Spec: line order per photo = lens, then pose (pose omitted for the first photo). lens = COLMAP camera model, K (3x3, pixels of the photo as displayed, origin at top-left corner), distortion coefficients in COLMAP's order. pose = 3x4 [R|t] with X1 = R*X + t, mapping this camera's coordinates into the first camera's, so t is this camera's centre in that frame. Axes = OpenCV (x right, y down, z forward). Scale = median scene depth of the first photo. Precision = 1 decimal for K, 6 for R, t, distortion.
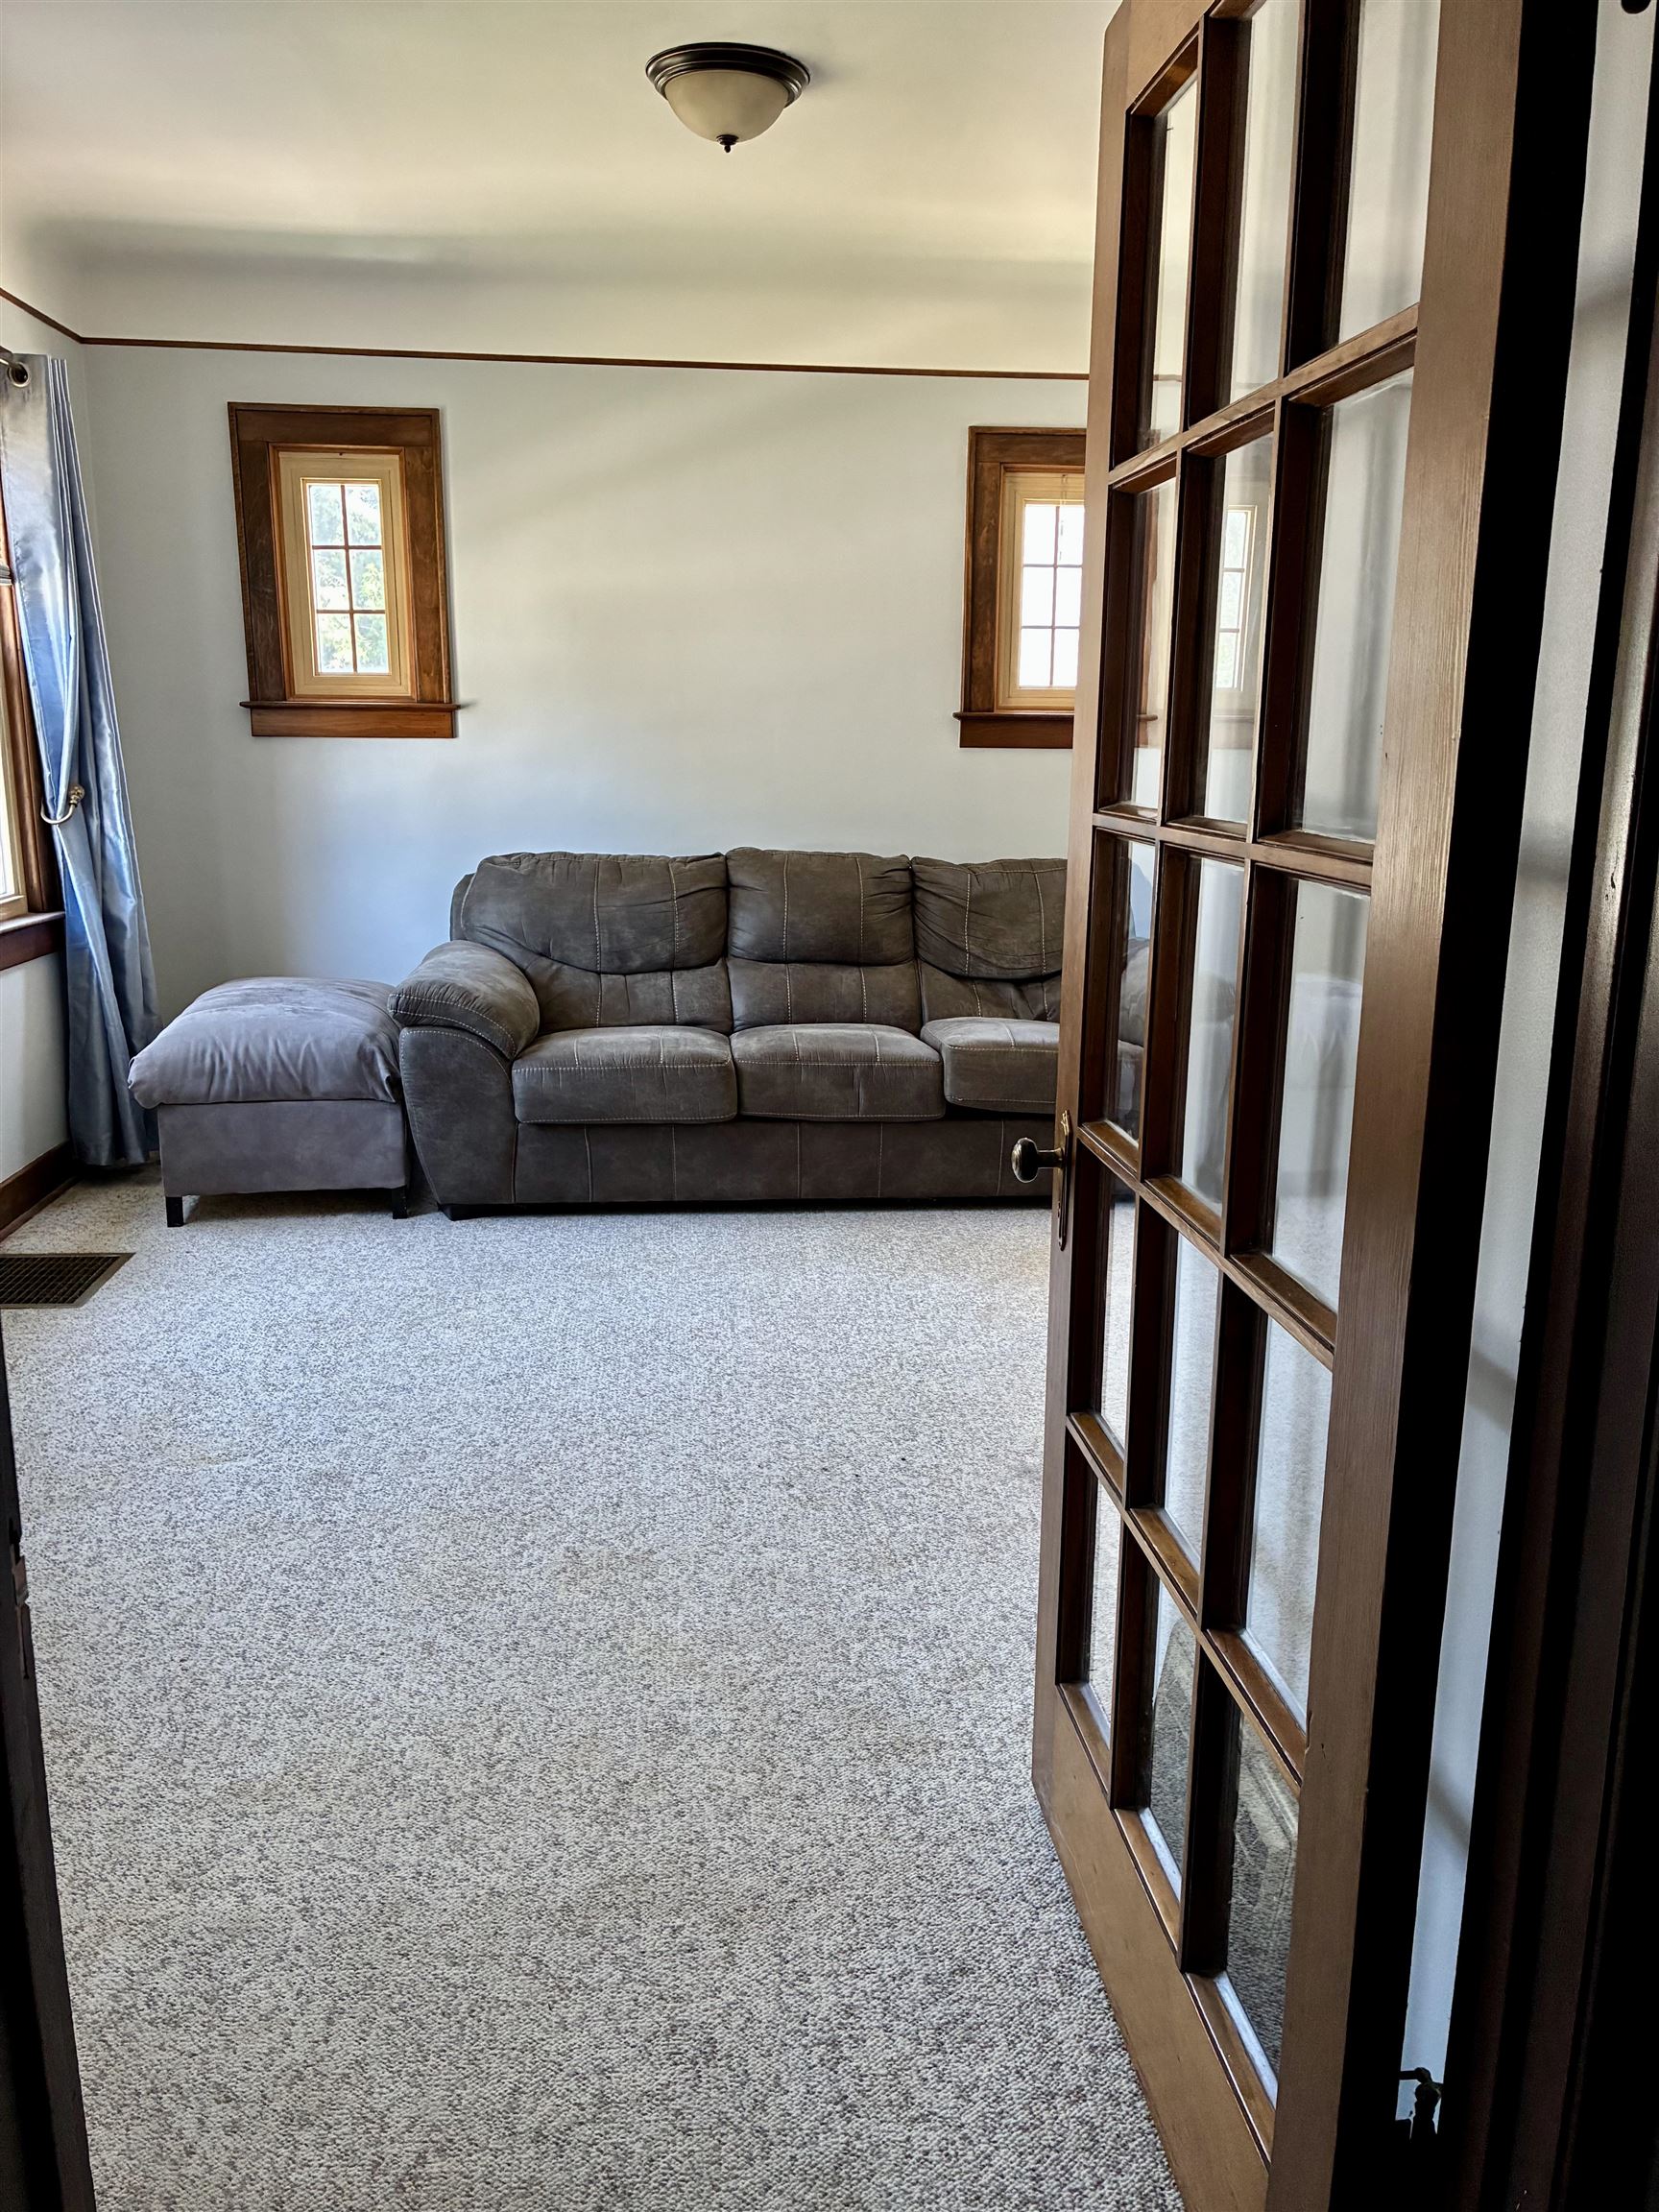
lens RADIAL K [[1699.0, 0, 829.5], [0, 1699.0, 1106.0], [0, 0, 1]] dist [0.058380, -0.065644]
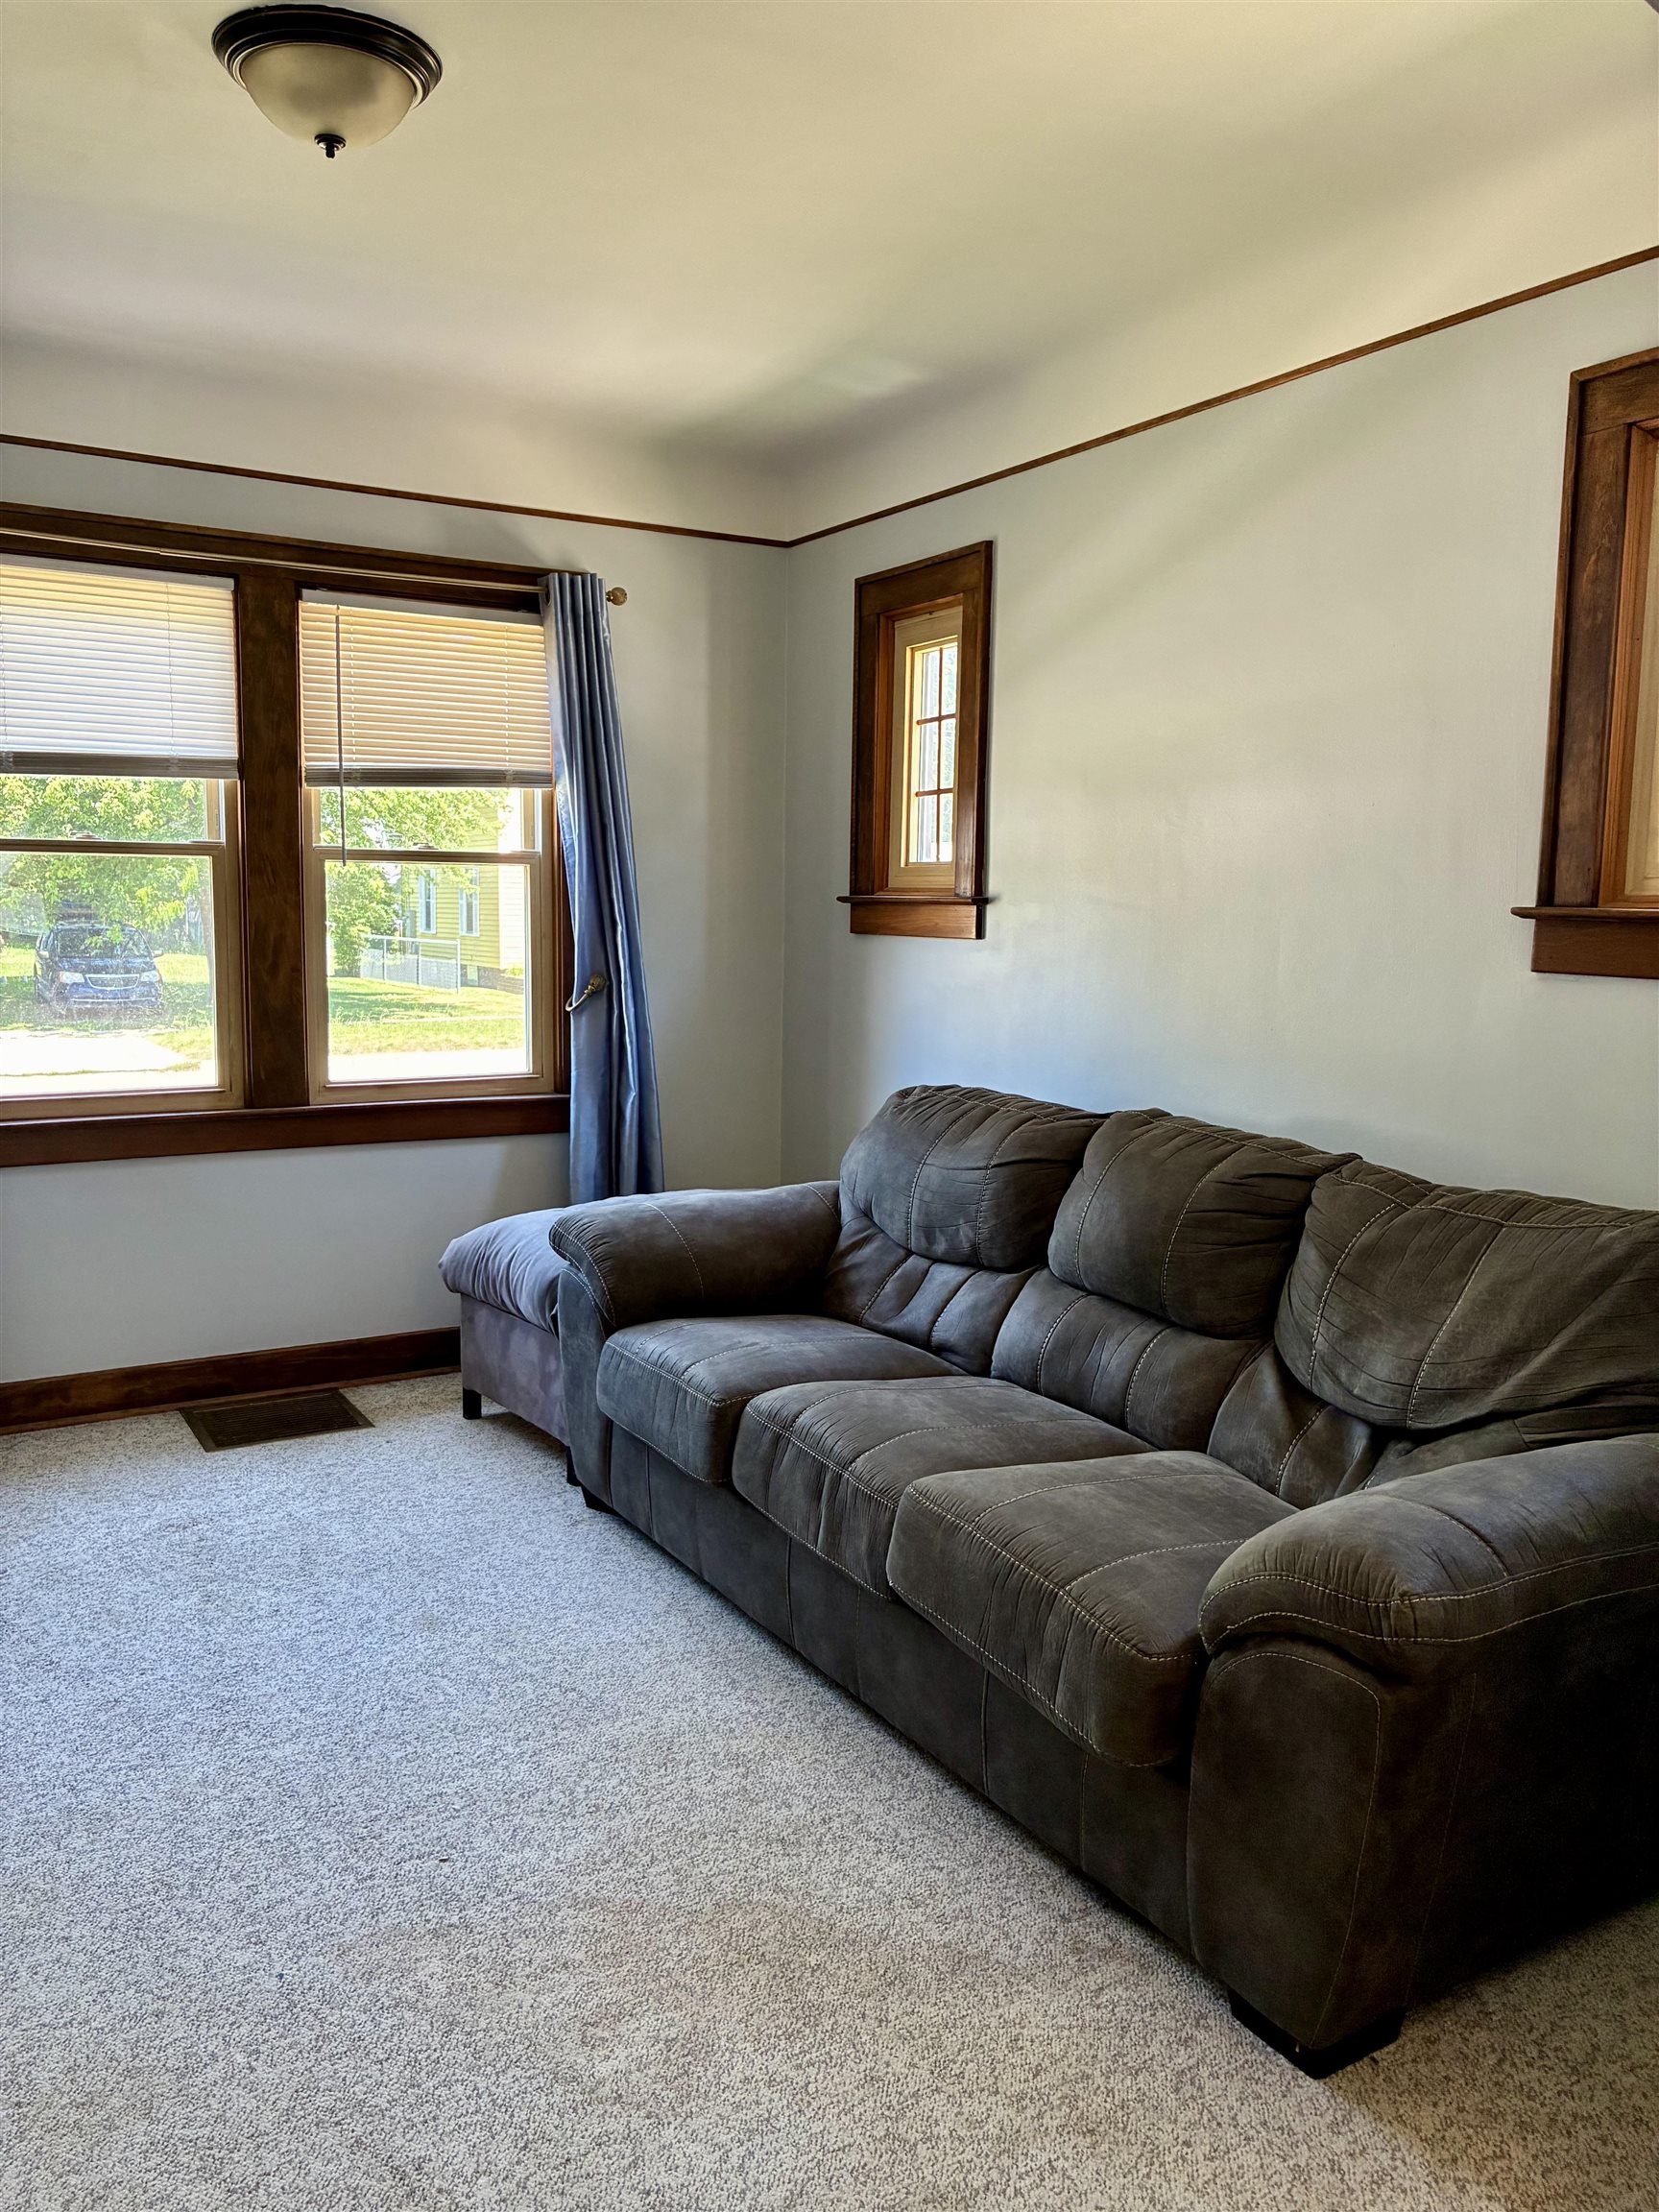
lens RADIAL K [[1684.5, 0, 825.3], [0, 1684.5, 1110.4], [0, 0, 1]] dist [0.041784, -0.058848]
pose [[0.429220, 0.110697, -0.896391, 0.483673], [-0.205573, 0.978386, 0.022388, -0.144463], [0.879494, 0.174665, 0.442699, 0.623783]]
